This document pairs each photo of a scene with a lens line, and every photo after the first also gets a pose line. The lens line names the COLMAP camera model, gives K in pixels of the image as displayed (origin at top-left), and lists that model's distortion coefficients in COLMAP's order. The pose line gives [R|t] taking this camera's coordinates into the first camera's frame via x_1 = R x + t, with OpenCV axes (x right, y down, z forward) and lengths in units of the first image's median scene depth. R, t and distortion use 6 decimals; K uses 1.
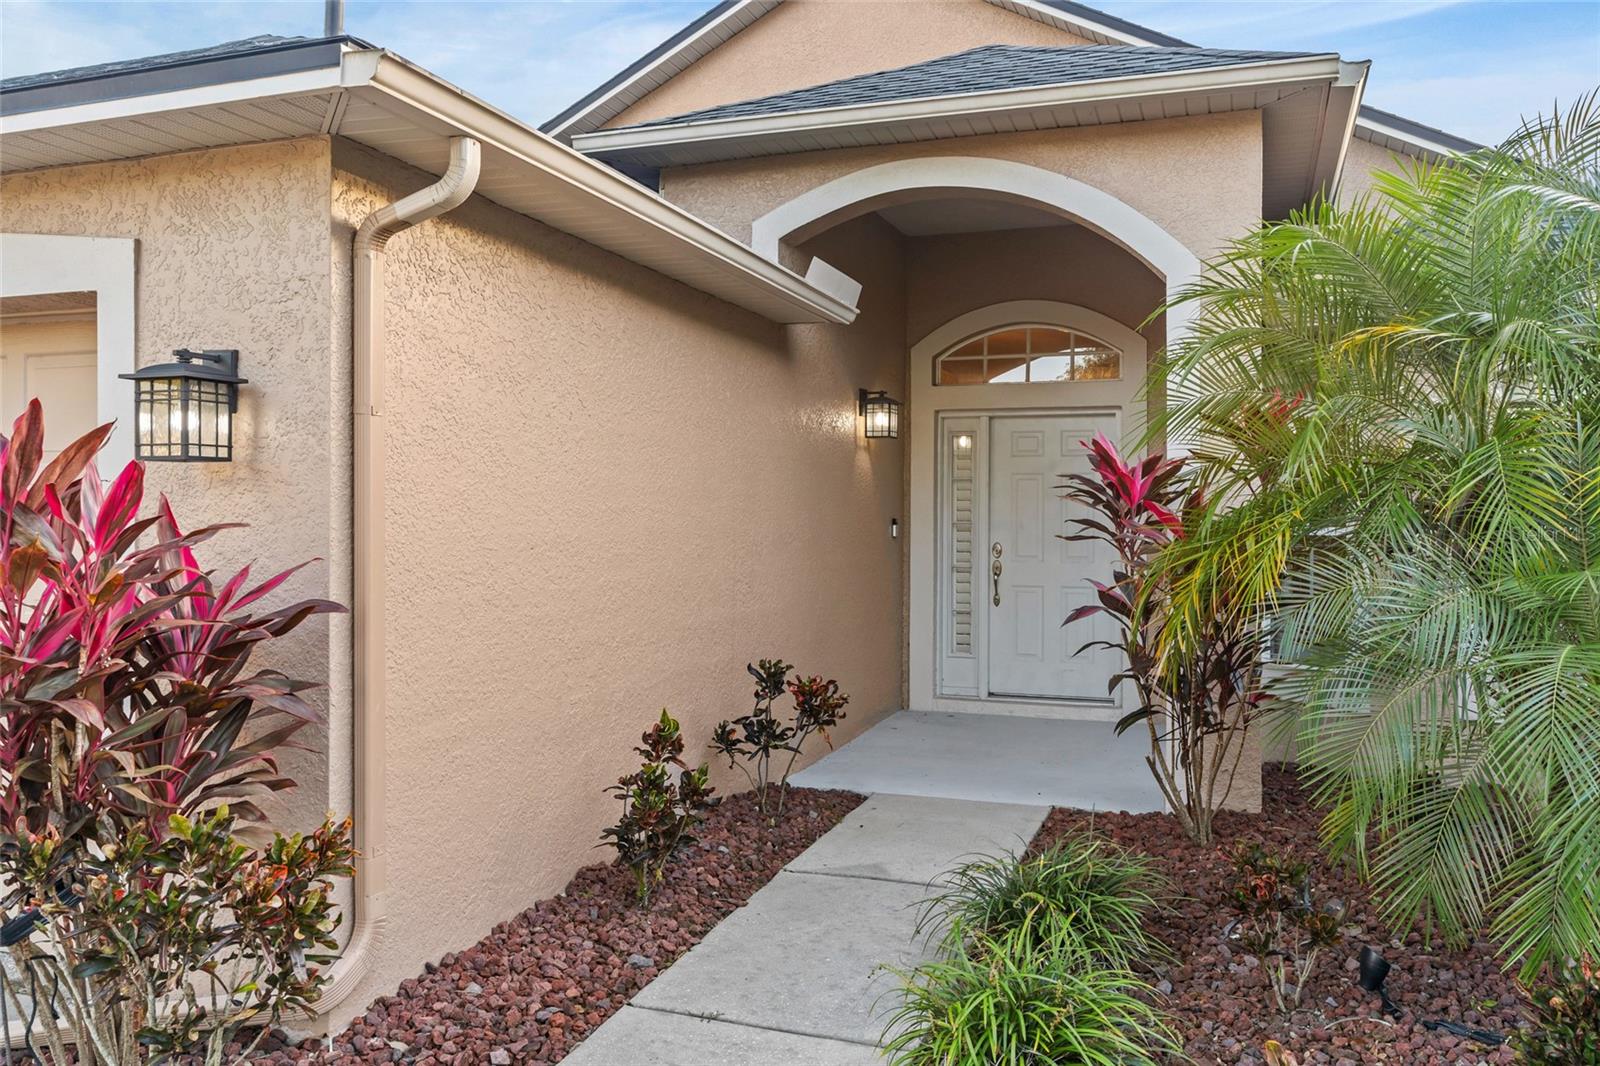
lens RADIAL K [[1241.7, 0, 800.0], [0, 1241.7, 533.0], [0, 0, 1]] dist [-0.061237, -0.000655]
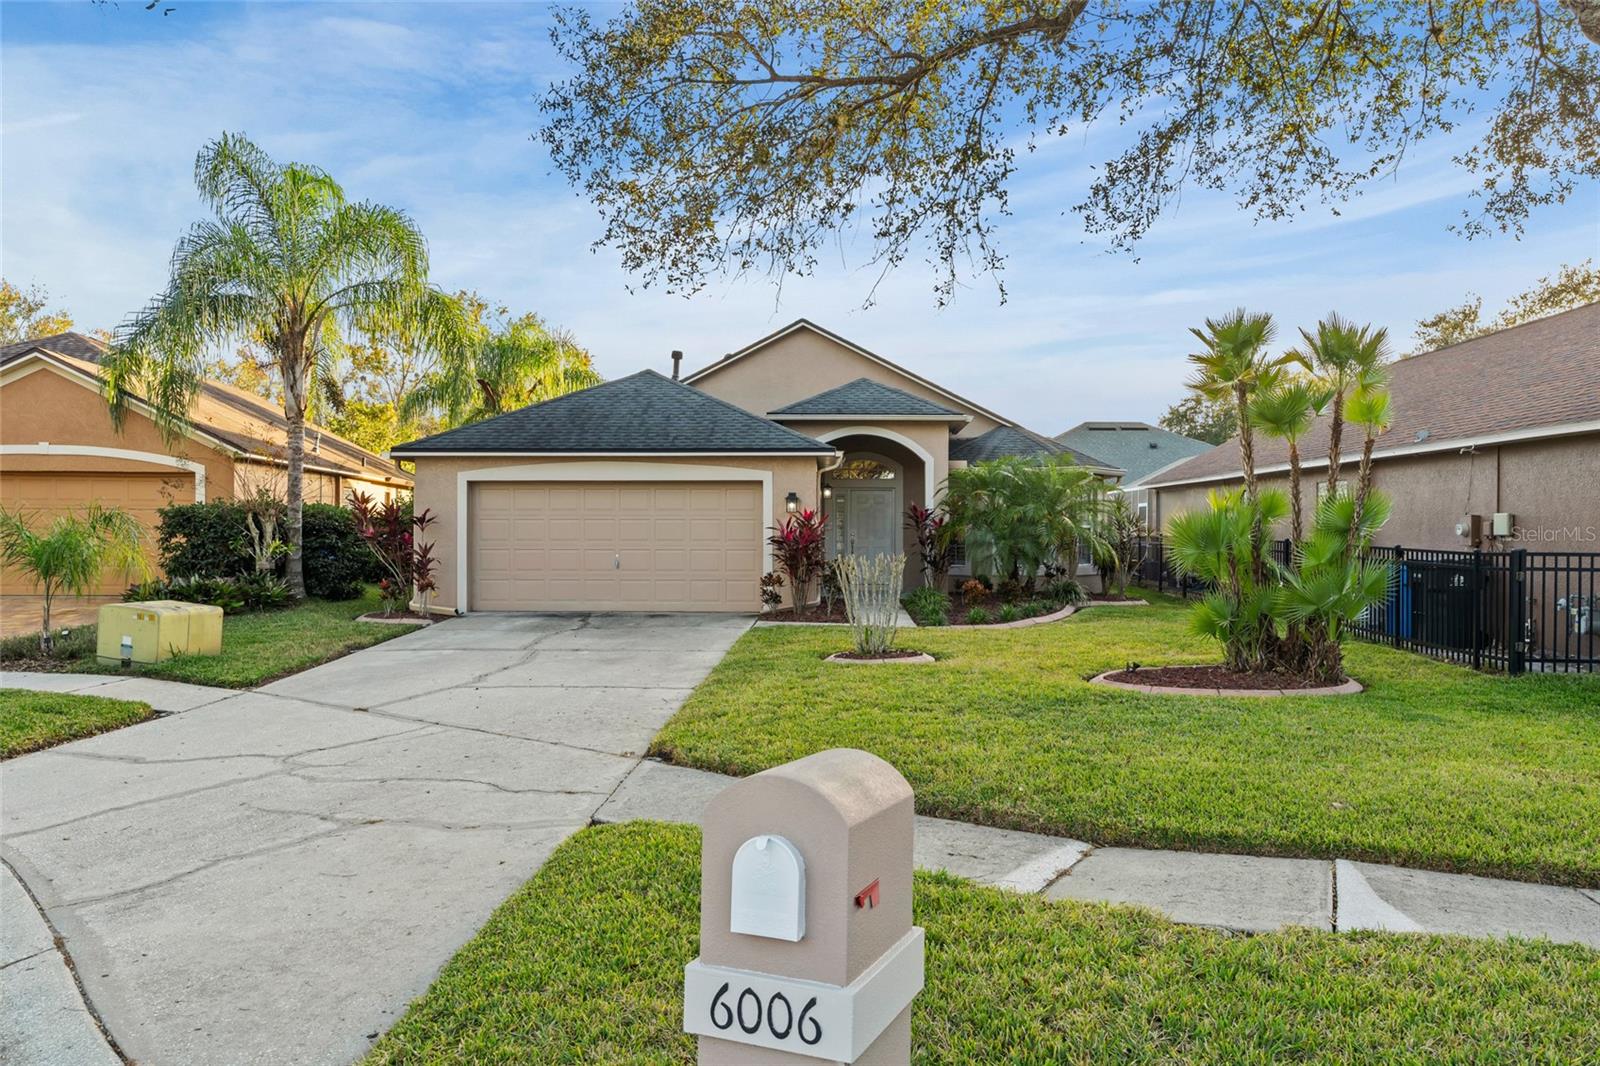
lens RADIAL K [[1150.2, 0, 800.0], [0, 1150.2, 533.0], [0, 0, 1]] dist [0.000459, 0.000098]
pose [[0.953185, -0.002378, 0.302378, -1.259548], [0.005400, 0.999943, -0.009157, 0.052704], [-0.302339, 0.010361, 0.953144, -2.507608]]
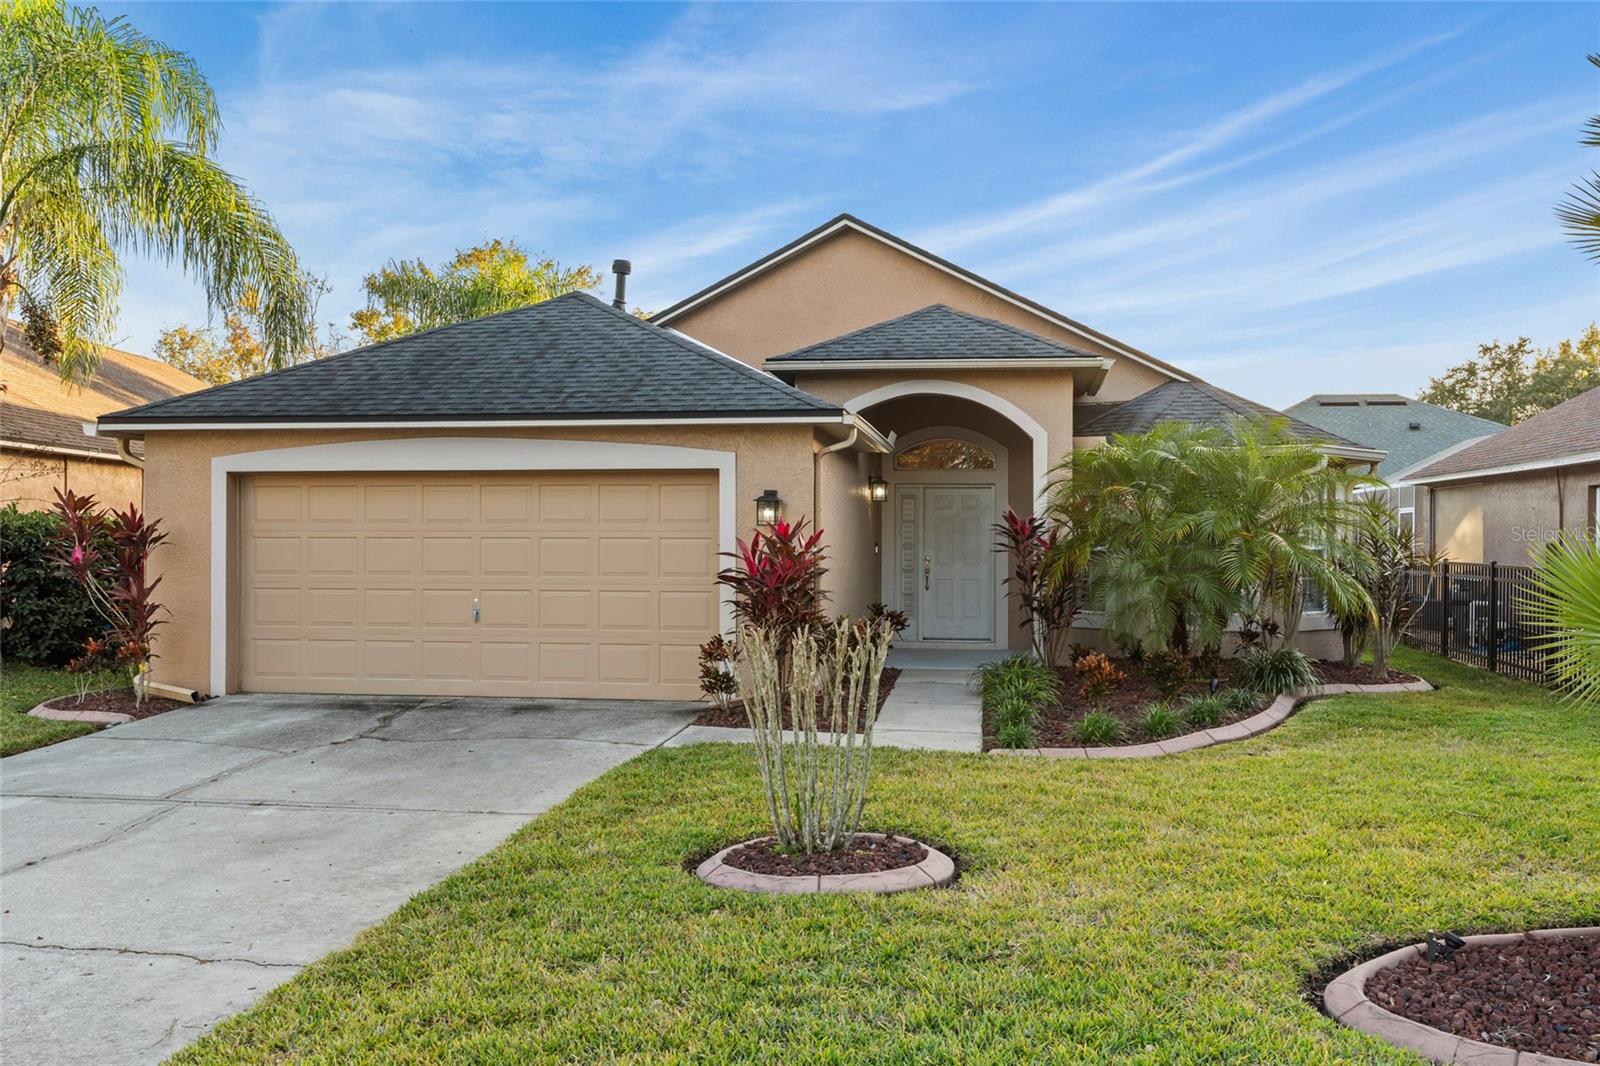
lens RADIAL K [[1366.1, 0, 800.0], [0, 1366.1, 533.0], [0, 0, 1]] dist [0.003980, -0.000107]
pose [[0.982045, 0.000343, 0.188644, -0.655709], [0.003036, 0.999840, -0.017625, 0.014558], [-0.188620, 0.017881, 0.981887, -1.528925]]
